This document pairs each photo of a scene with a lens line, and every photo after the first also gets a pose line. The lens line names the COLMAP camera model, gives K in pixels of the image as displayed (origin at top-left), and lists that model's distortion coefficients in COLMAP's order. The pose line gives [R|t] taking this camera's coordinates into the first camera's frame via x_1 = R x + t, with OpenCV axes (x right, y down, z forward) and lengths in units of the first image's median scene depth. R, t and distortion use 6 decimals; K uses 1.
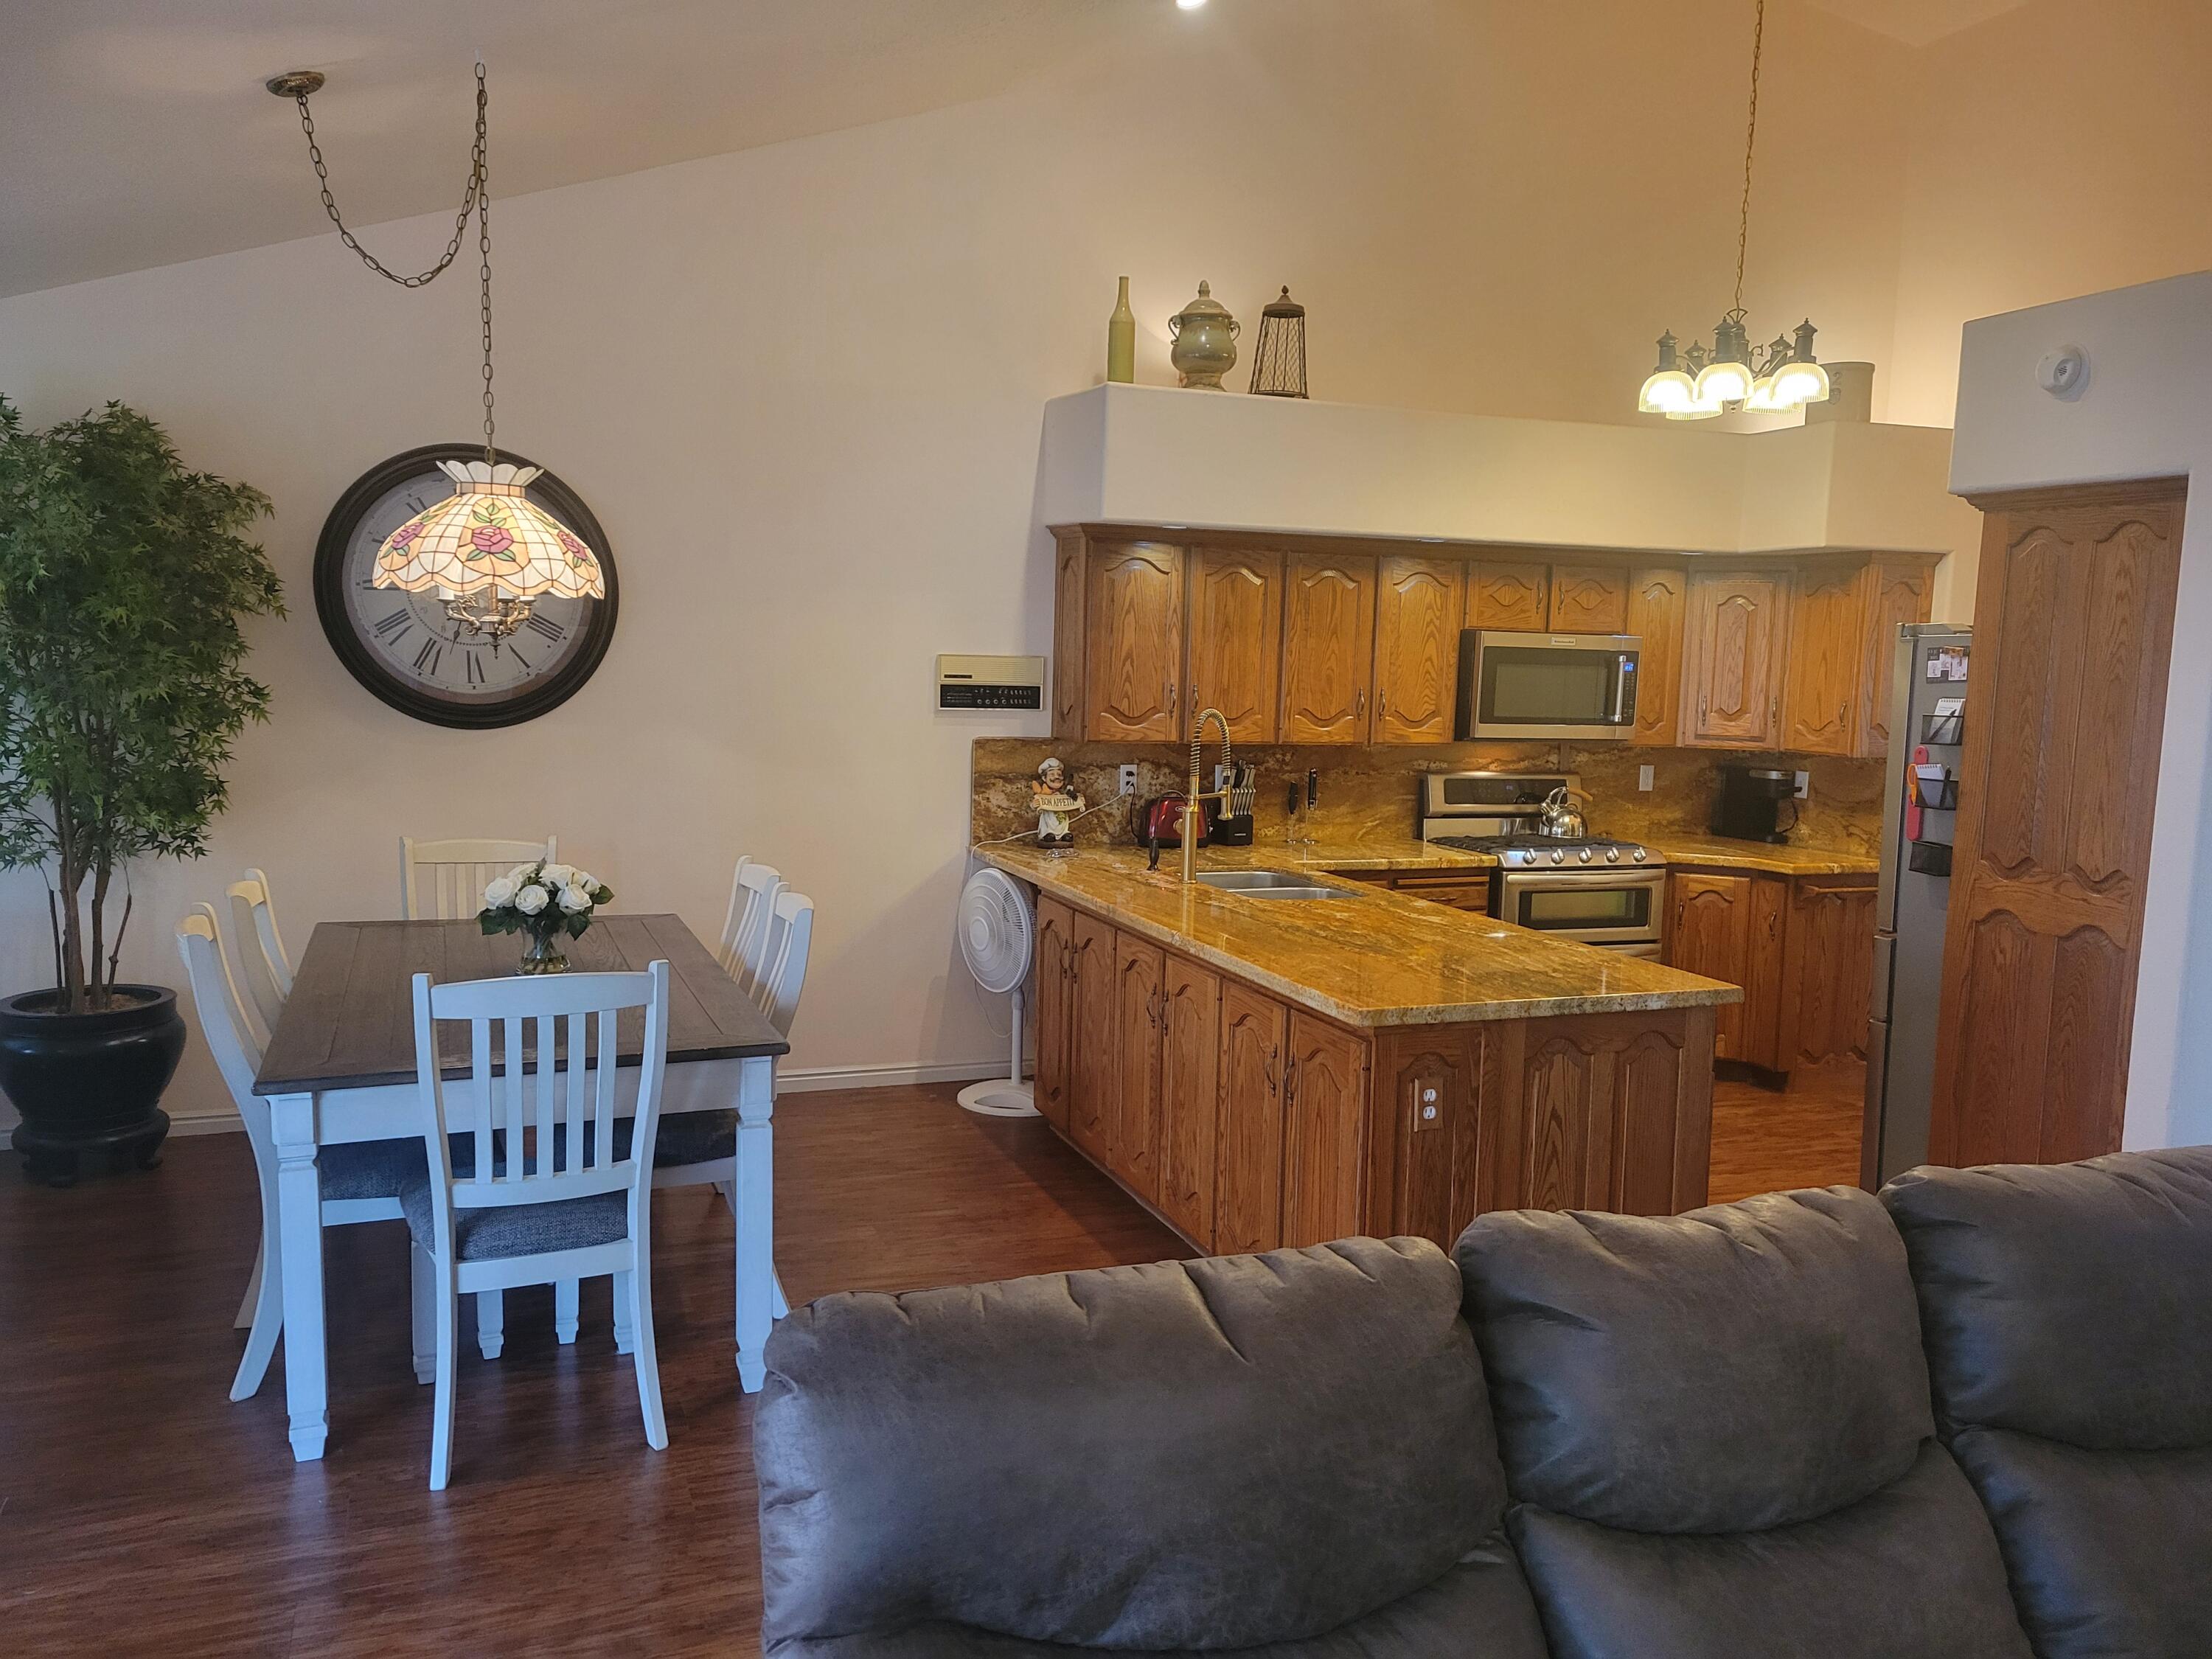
lens RADIAL K [[1679.9, 0, 1105.9], [0, 1679.9, 834.8], [0, 0, 1]] dist [-0.001919, -0.002858]
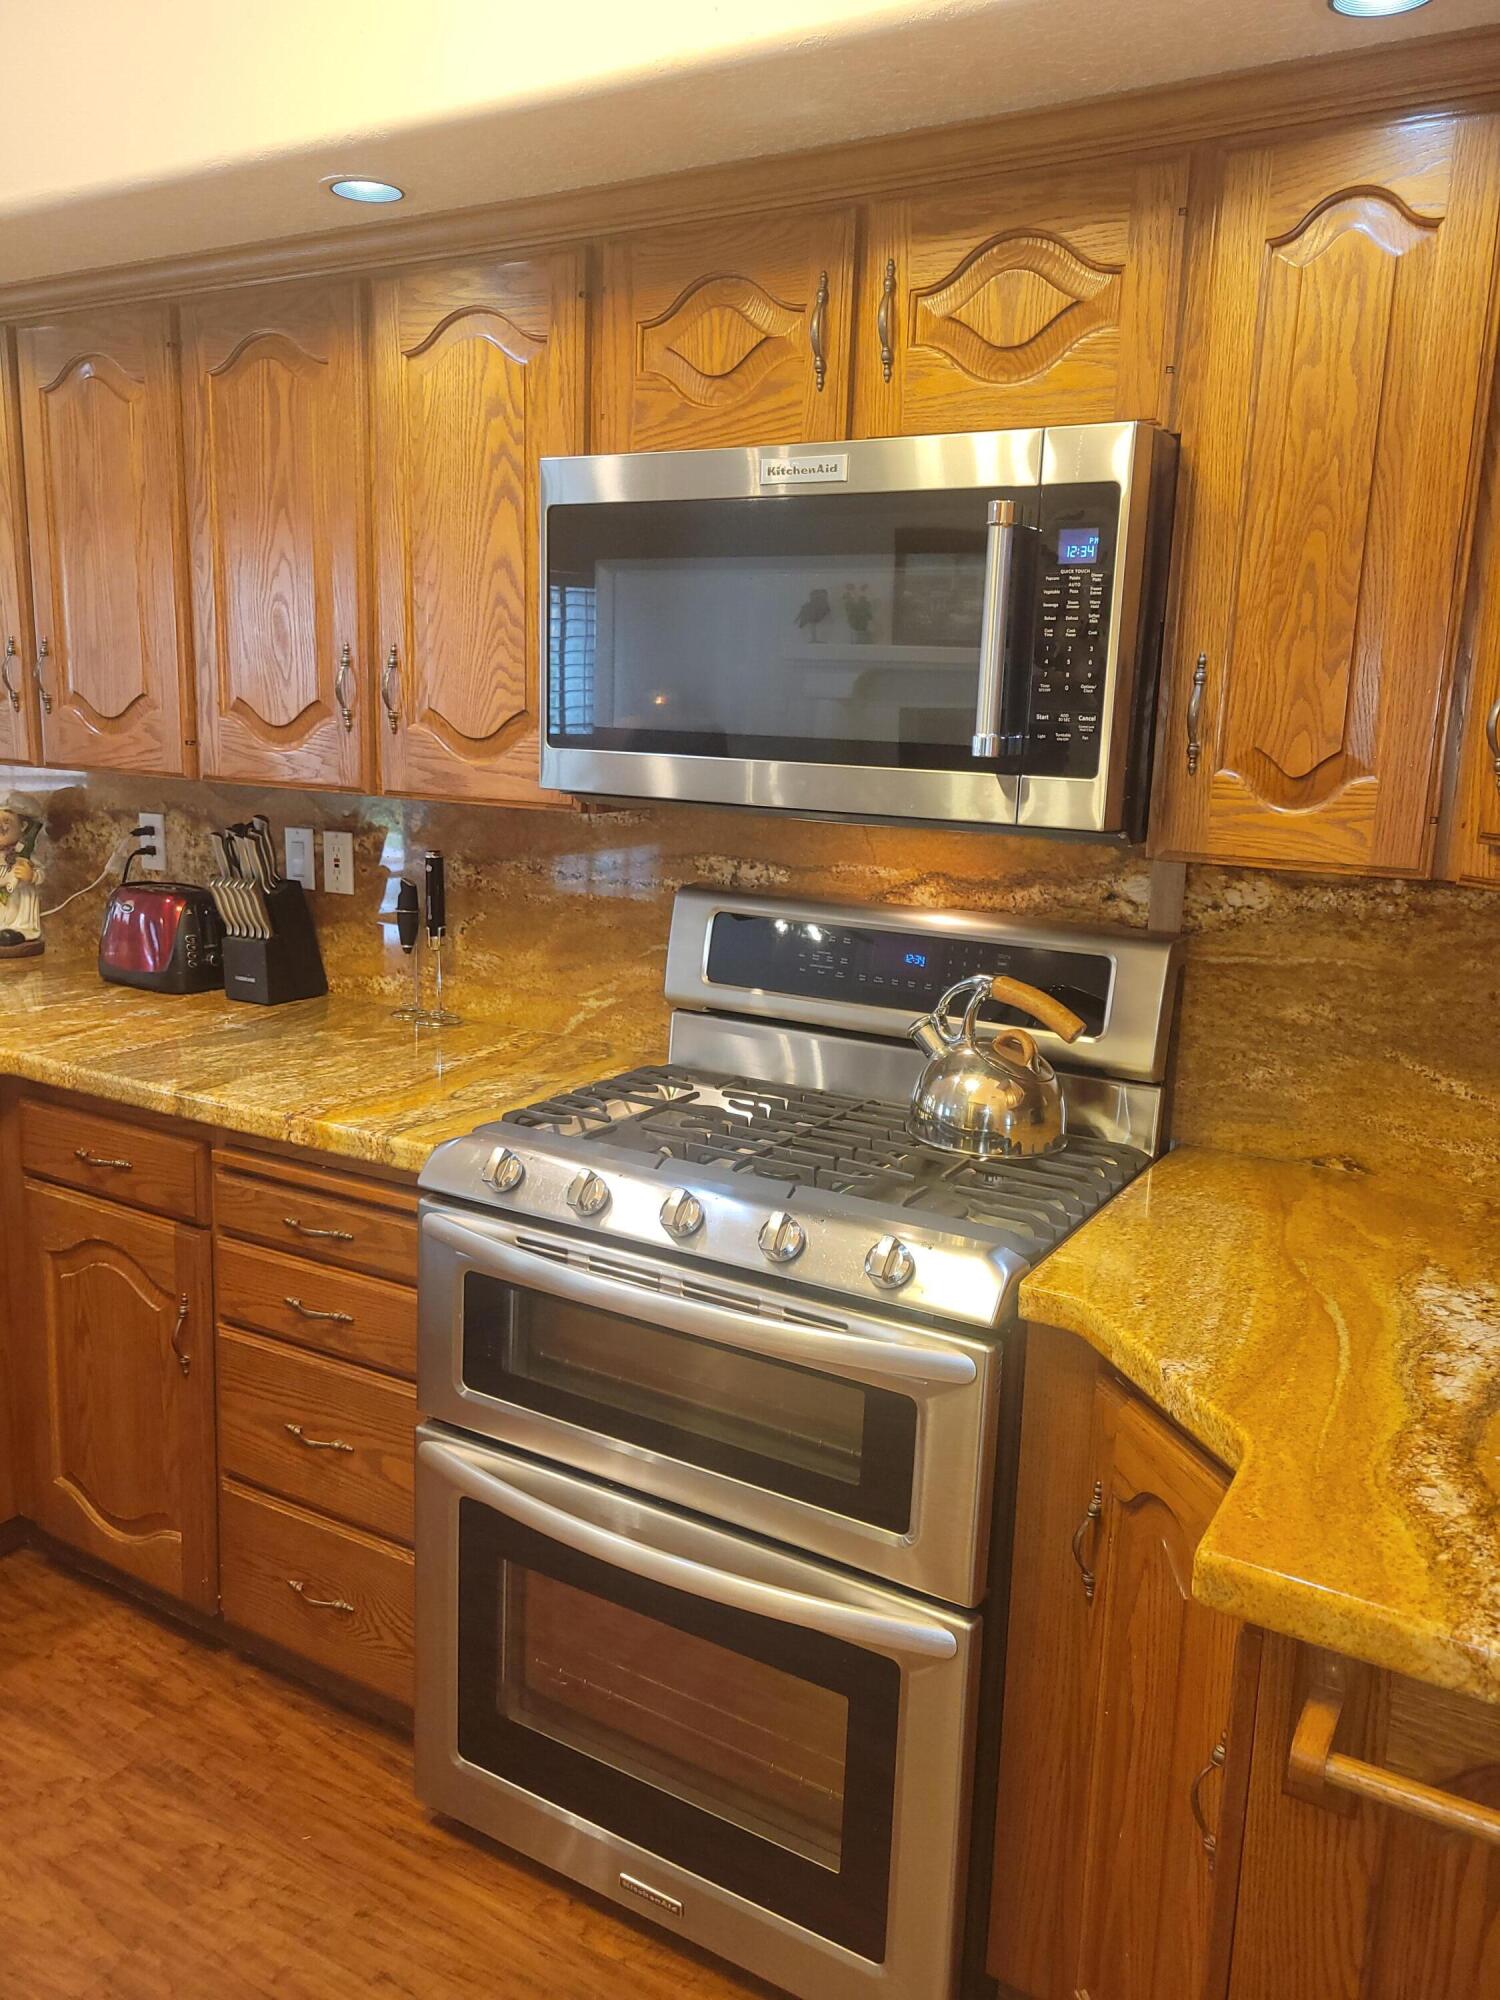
lens RADIAL K [[1518.9, 0, 748.9], [0, 1518.9, 991.7], [0, 0, 1]] dist [-0.001919, -0.002858]
pose [[0.619173, 0.142186, -0.772274, 0.484107], [-0.102864, 0.989682, 0.099742, -0.052025], [0.778488, 0.017681, 0.627410, 0.840089]]
